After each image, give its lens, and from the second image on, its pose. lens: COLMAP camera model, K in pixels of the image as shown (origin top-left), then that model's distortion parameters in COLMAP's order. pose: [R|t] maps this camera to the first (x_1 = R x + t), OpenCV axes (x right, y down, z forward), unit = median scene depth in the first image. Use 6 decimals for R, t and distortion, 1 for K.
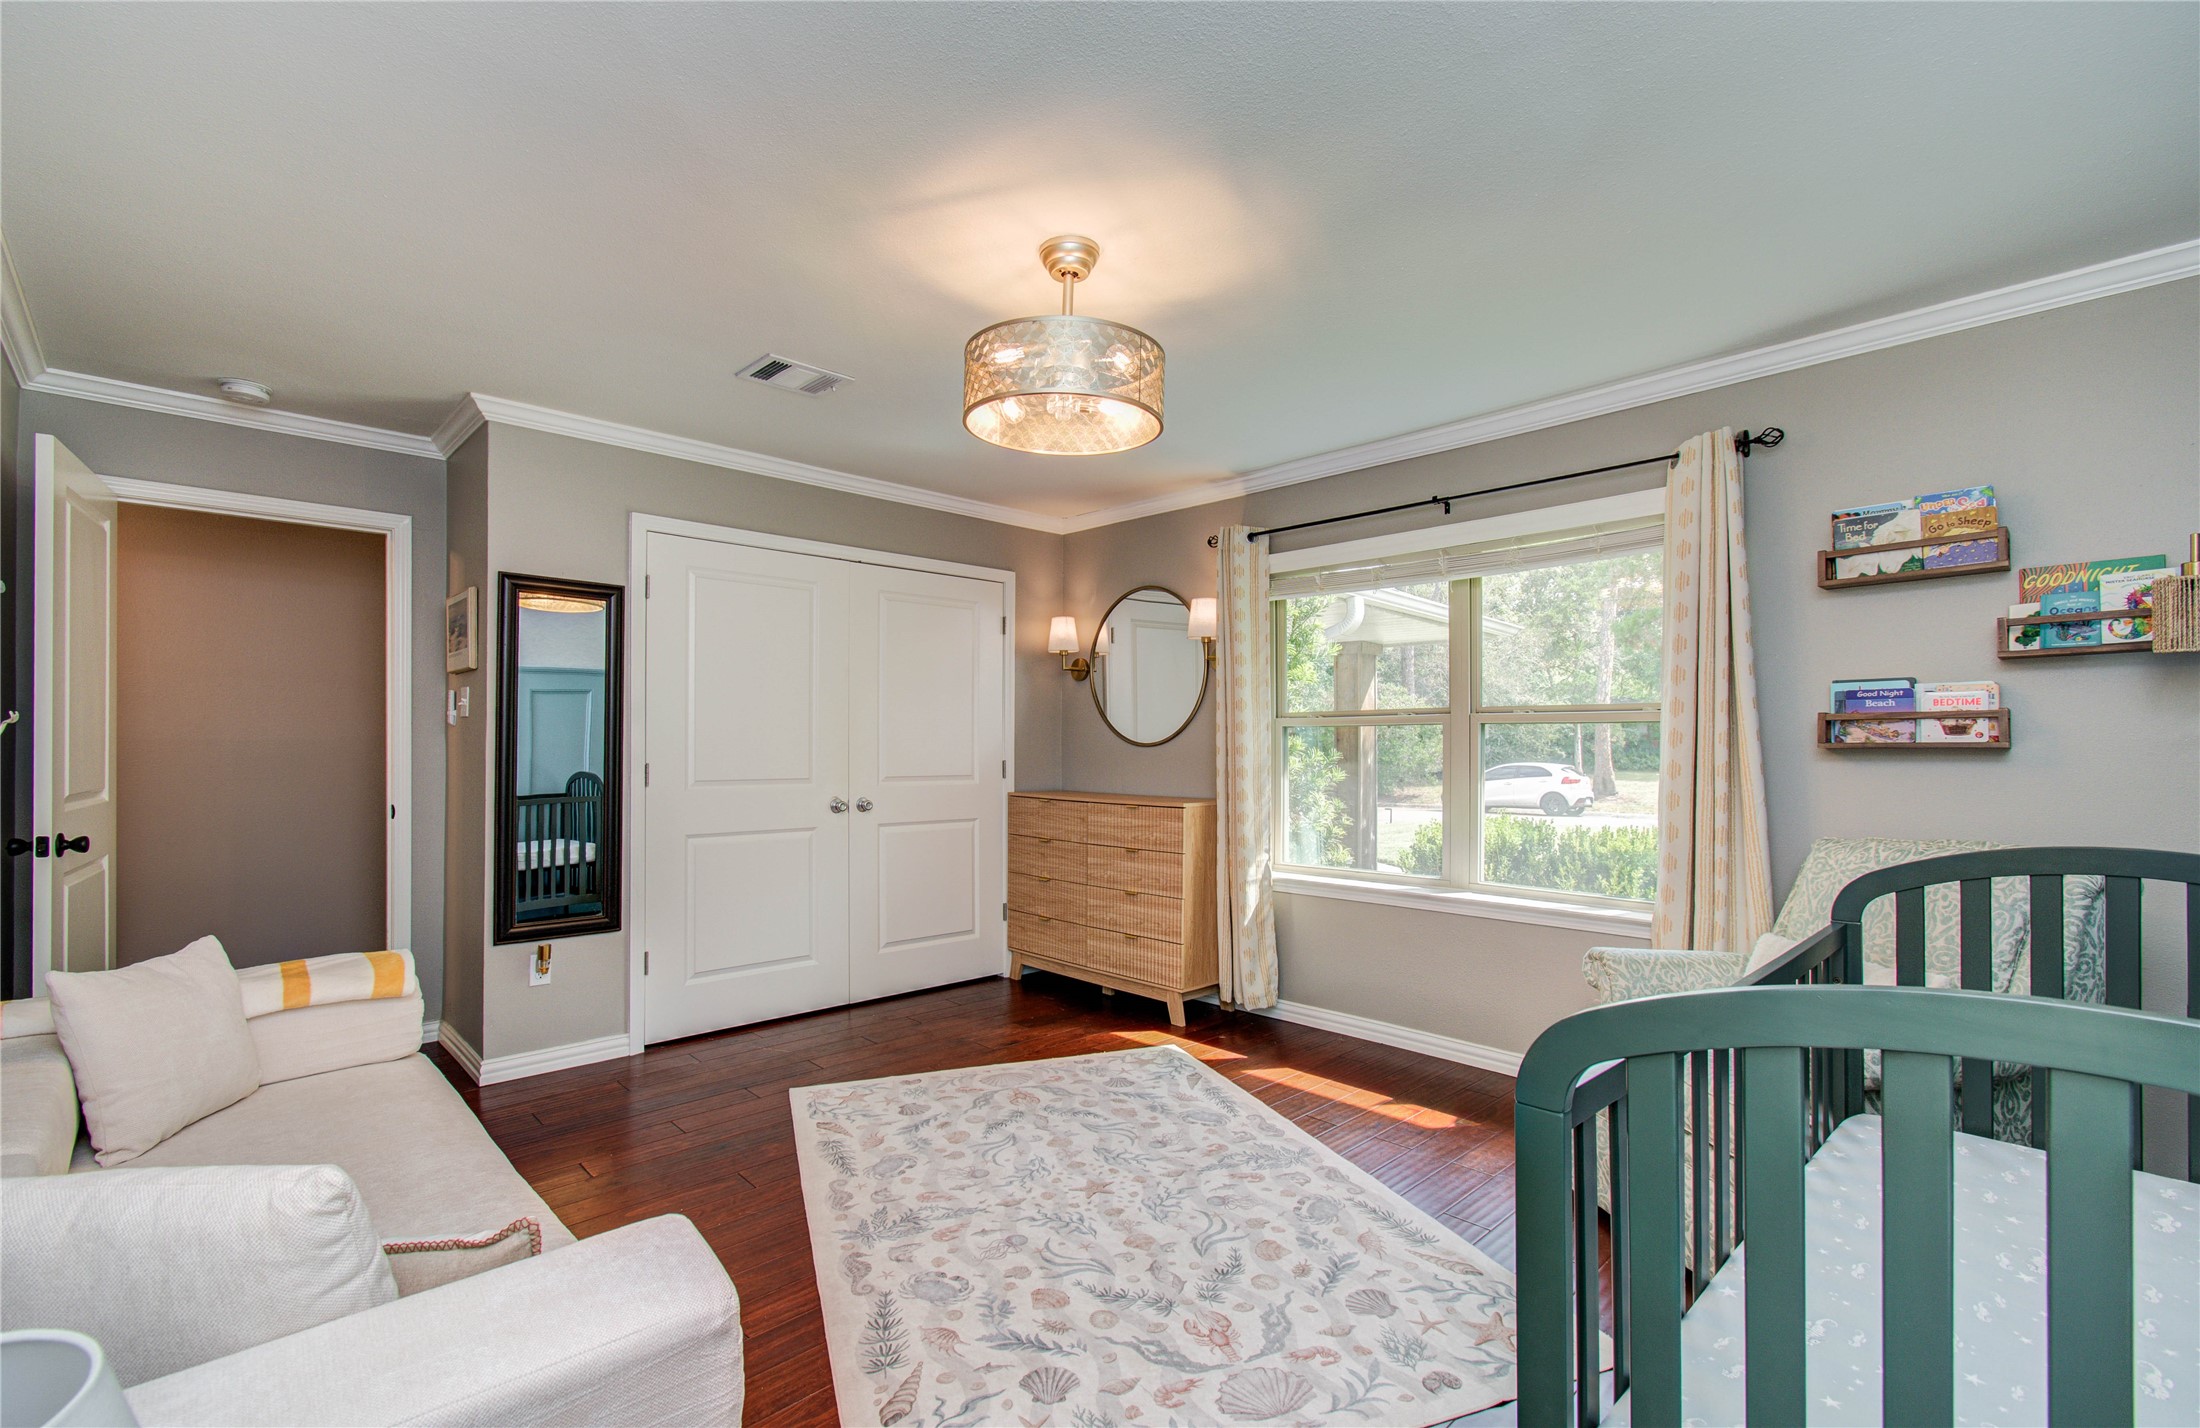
lens RADIAL K [[956.0, 0, 1112.8], [0, 956.0, 751.8], [0, 0, 1]] dist [-0.004451, 0.006103]
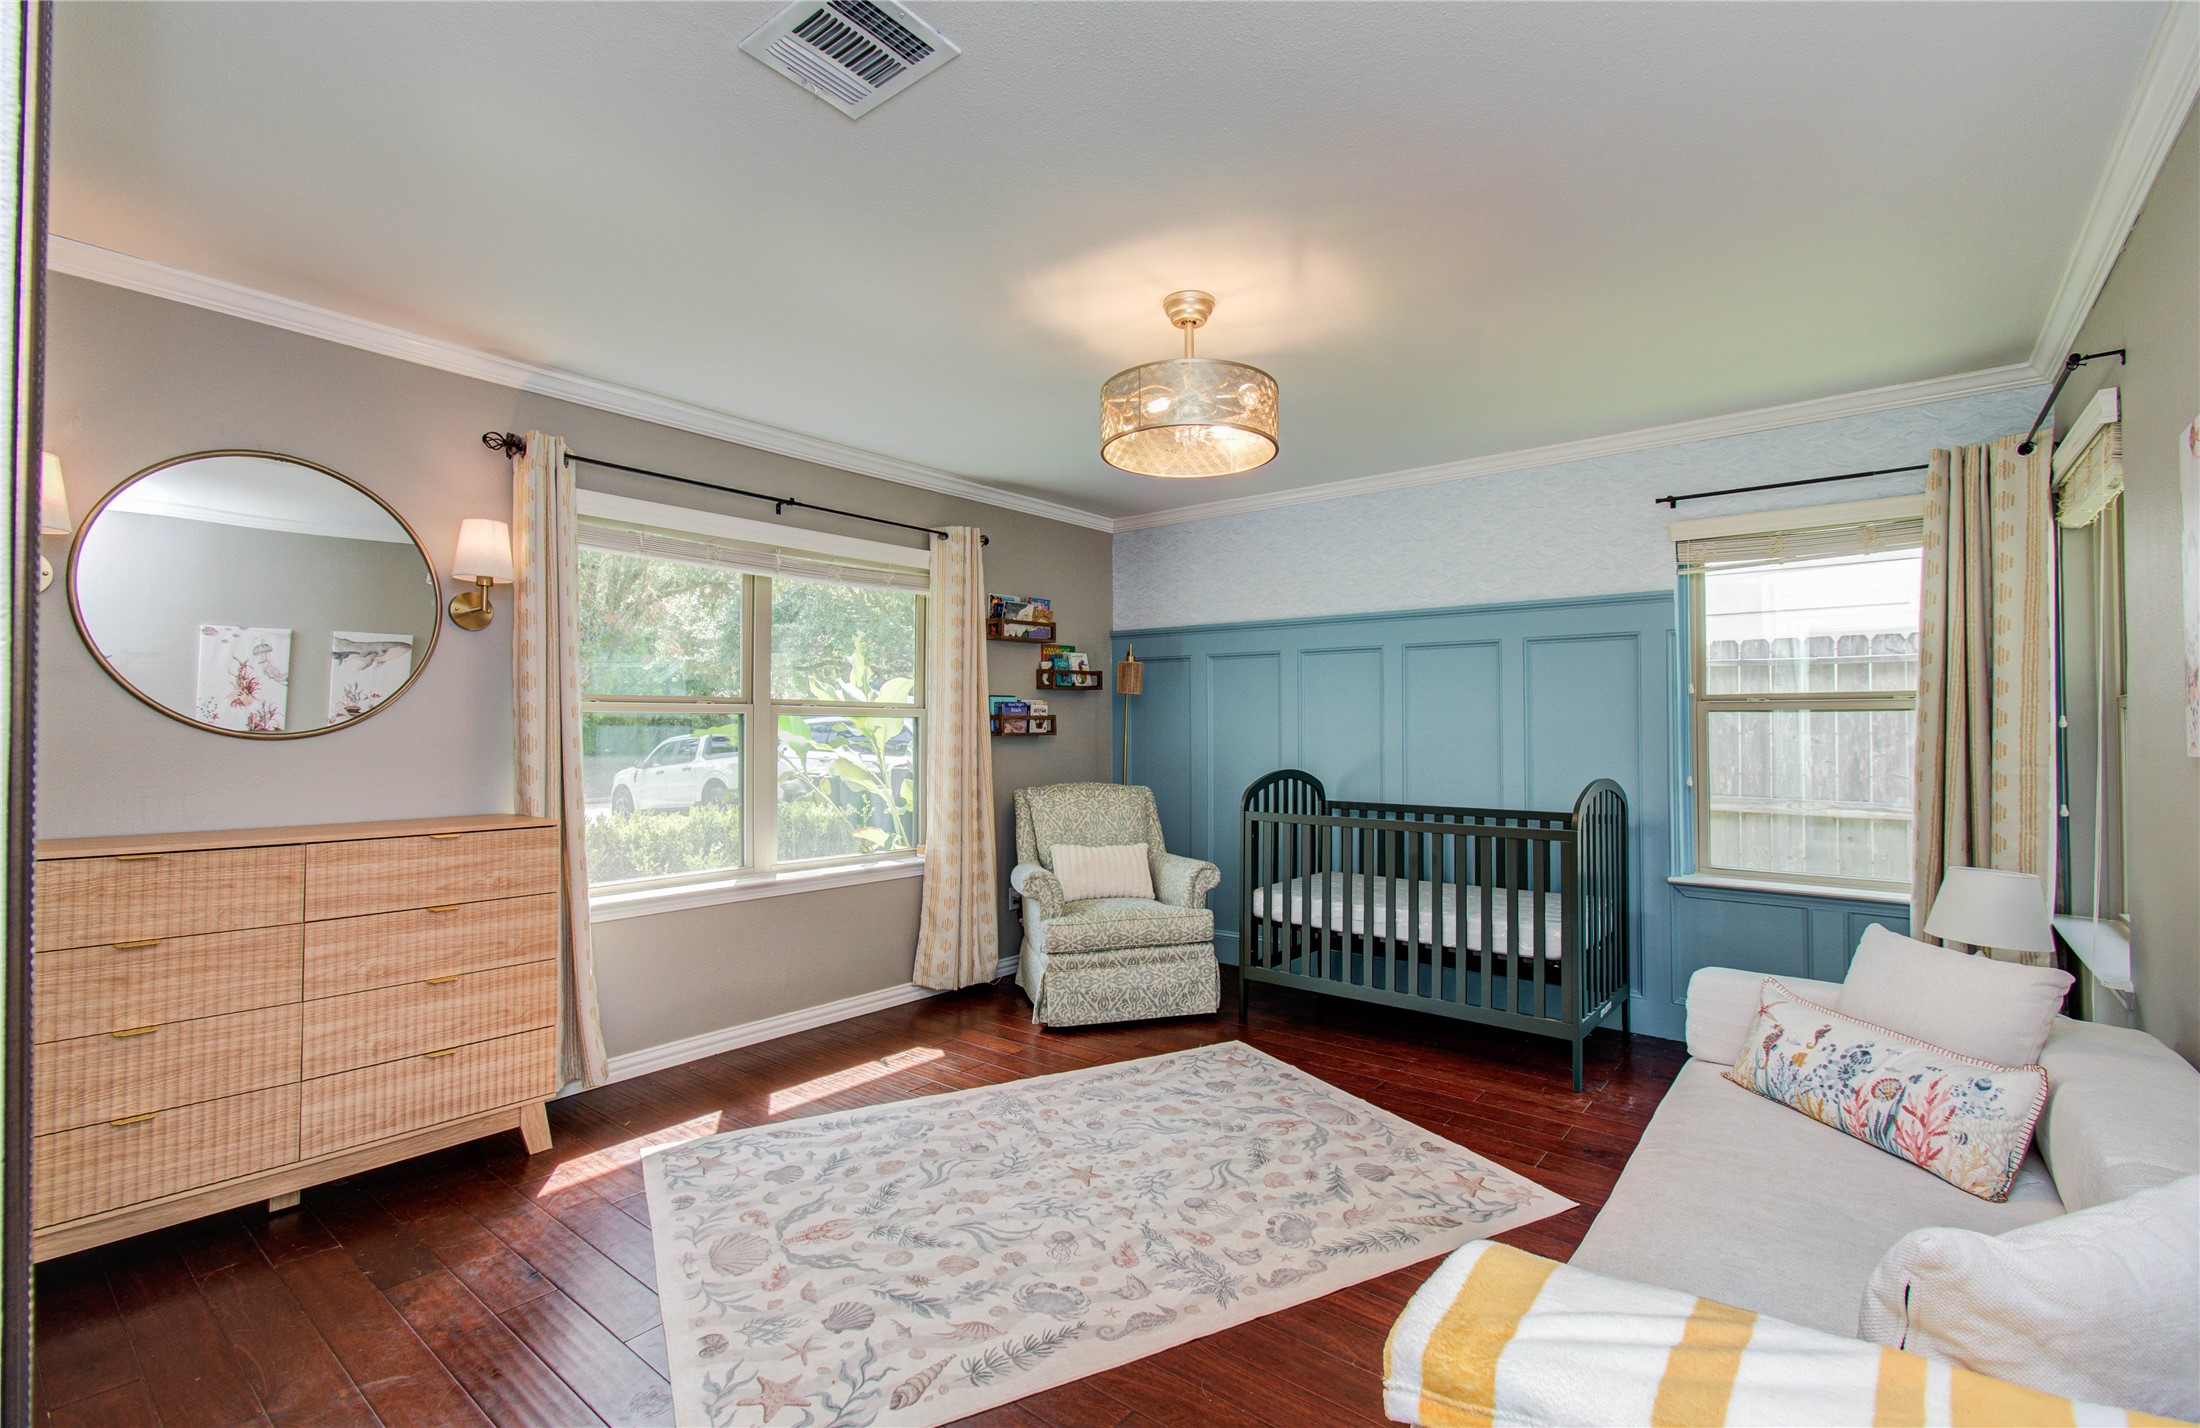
lens RADIAL K [[956.0, 0, 1098.8], [0, 956.0, 714.4], [0, 0, 1]] dist [-0.004451, 0.006103]
pose [[-0.105028, 0.016529, 0.994332, -0.989909], [0.003434, 0.999862, -0.016258, -0.011785], [-0.994463, 0.001707, -0.105070, 1.044387]]
